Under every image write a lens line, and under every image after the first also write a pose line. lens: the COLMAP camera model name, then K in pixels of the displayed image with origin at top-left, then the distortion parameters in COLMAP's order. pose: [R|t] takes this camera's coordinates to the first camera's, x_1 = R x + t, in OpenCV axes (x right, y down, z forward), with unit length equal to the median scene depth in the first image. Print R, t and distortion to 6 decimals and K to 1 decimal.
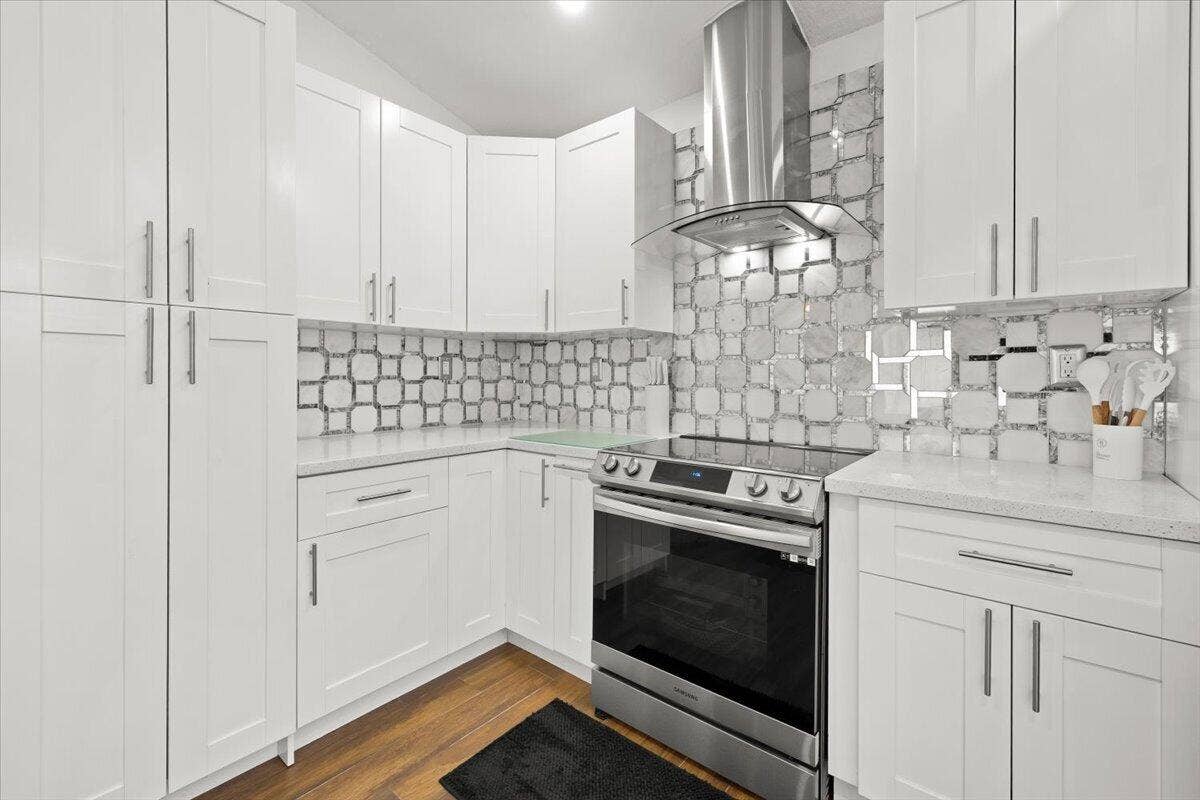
lens RADIAL K [[507.8, 0, 584.1], [0, 507.8, 383.1], [0, 0, 1]] dist [-0.001336, 0.000521]
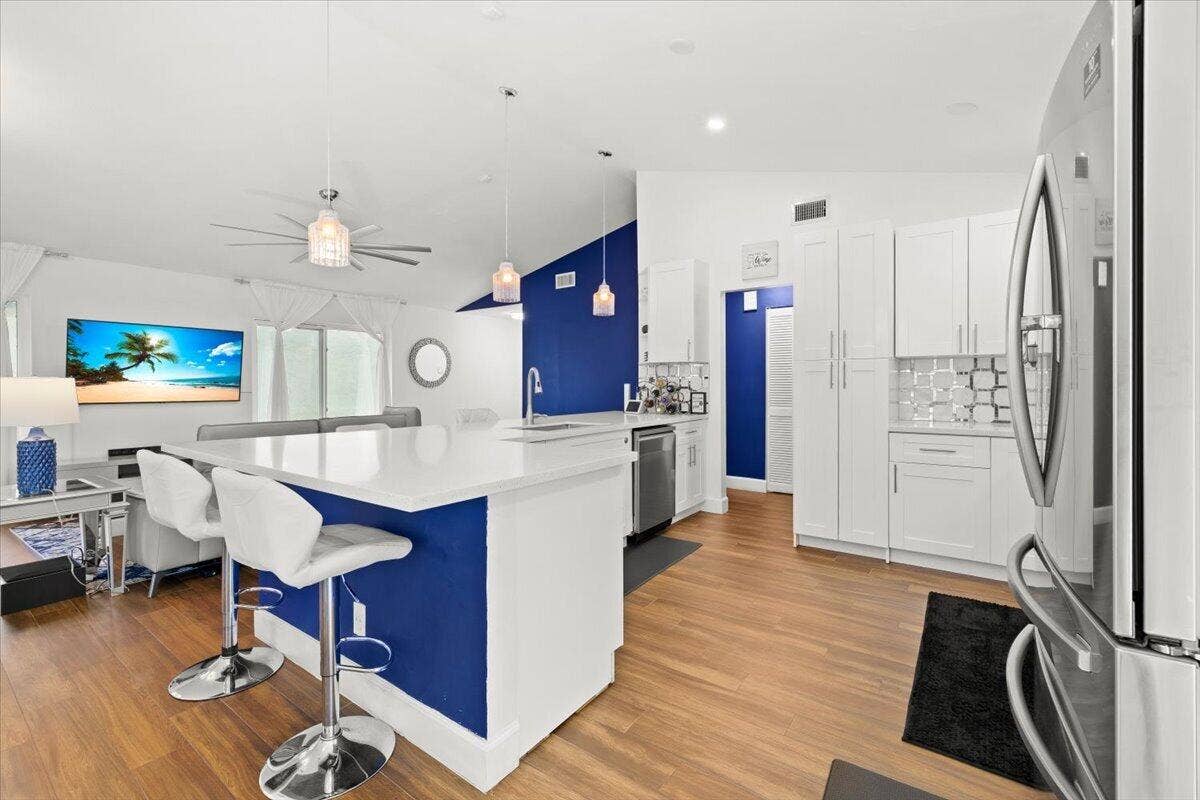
lens RADIAL K [[507.8, 0, 605.2], [0, 507.8, 389.3], [0, 0, 1]] dist [-0.001336, 0.000521]
pose [[0.100889, 0.009784, -0.994850, 0.998041], [-0.012657, 0.999883, 0.008550, -0.002271], [0.994817, 0.011729, 0.101001, -0.299884]]
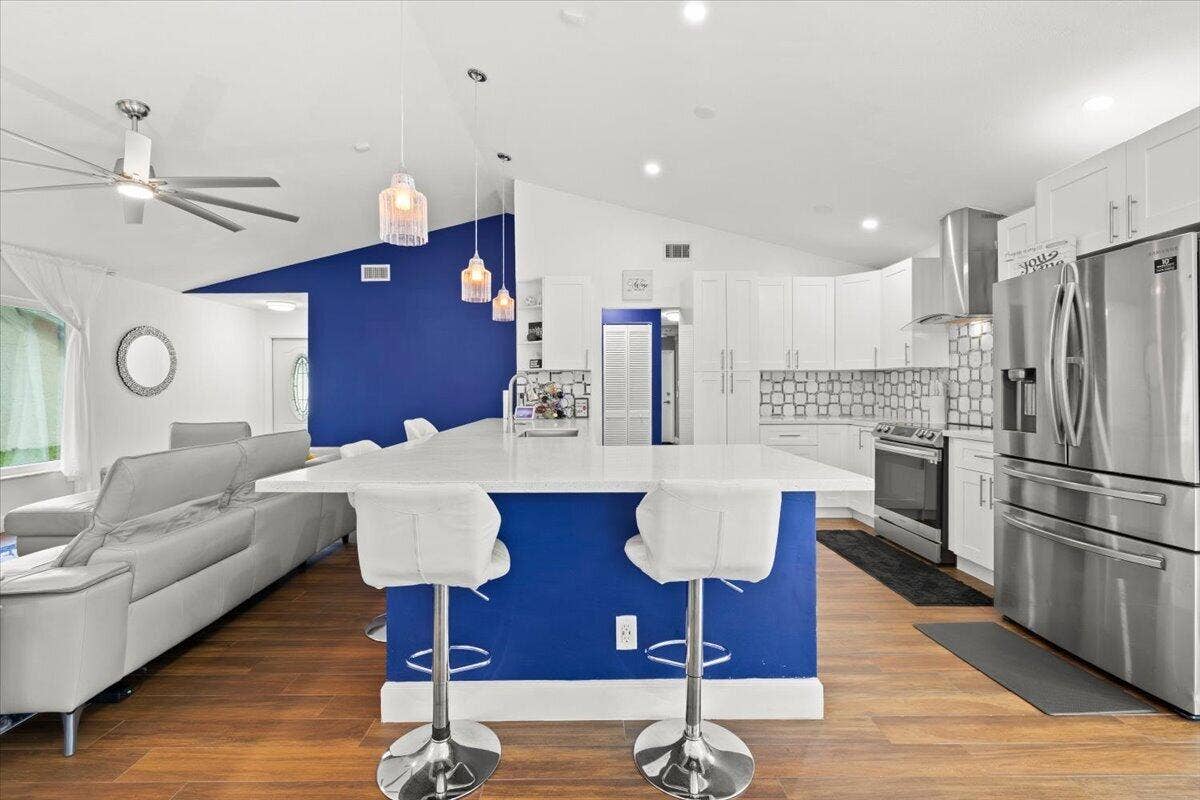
lens RADIAL K [[507.8, 0, 605.3], [0, 507.8, 389.8], [0, 0, 1]] dist [-0.001336, 0.000521]
pose [[0.668106, -0.004634, -0.744052, 0.720132], [-0.006749, 0.999902, -0.012287, 0.013500], [0.744036, 0.013230, 0.668009, -1.148820]]
